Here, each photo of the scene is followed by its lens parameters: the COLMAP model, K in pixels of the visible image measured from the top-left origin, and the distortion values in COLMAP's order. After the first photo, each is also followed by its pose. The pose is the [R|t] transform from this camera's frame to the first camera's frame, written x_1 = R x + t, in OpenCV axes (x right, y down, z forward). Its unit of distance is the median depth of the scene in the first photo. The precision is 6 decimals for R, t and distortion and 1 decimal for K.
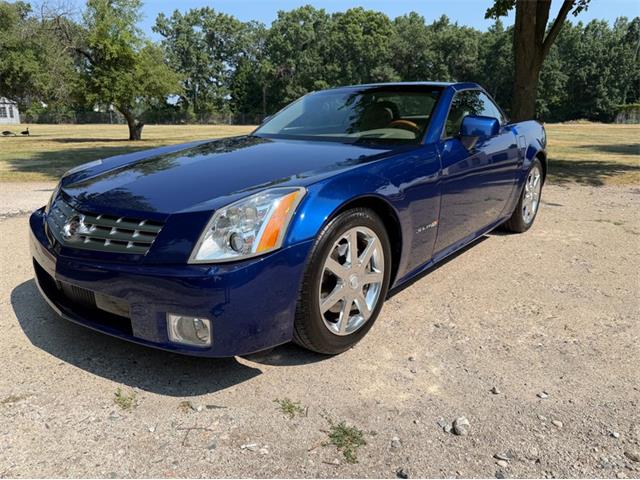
lens RADIAL K [[457.1, 0, 325.4], [0, 457.1, 240.5], [0, 0, 1]] dist [0.001367, -0.011326]
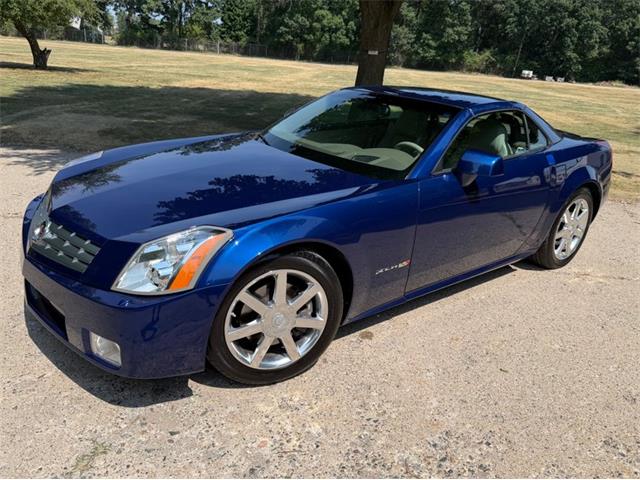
lens RADIAL K [[481.7, 0, 315.1], [0, 481.7, 239.1], [0, 0, 1]] dist [-0.010117, -0.003283]
pose [[0.996495, 0.083499, -0.005127, 0.015104], [-0.082463, 0.990751, 0.107764, -0.016092], [0.014077, -0.106963, 0.994163, 0.045184]]
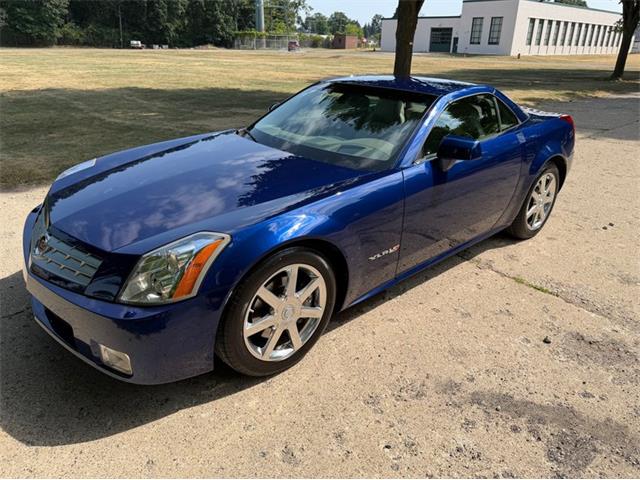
lens RADIAL K [[456.1, 0, 322.0], [0, 456.1, 238.5], [0, 0, 1]] dist [-0.005415, -0.001113]
pose [[0.698979, -0.267758, 0.663124, -0.083946], [0.163870, 0.962559, 0.215934, -0.012625], [-0.696114, -0.042267, 0.716686, 0.022754]]
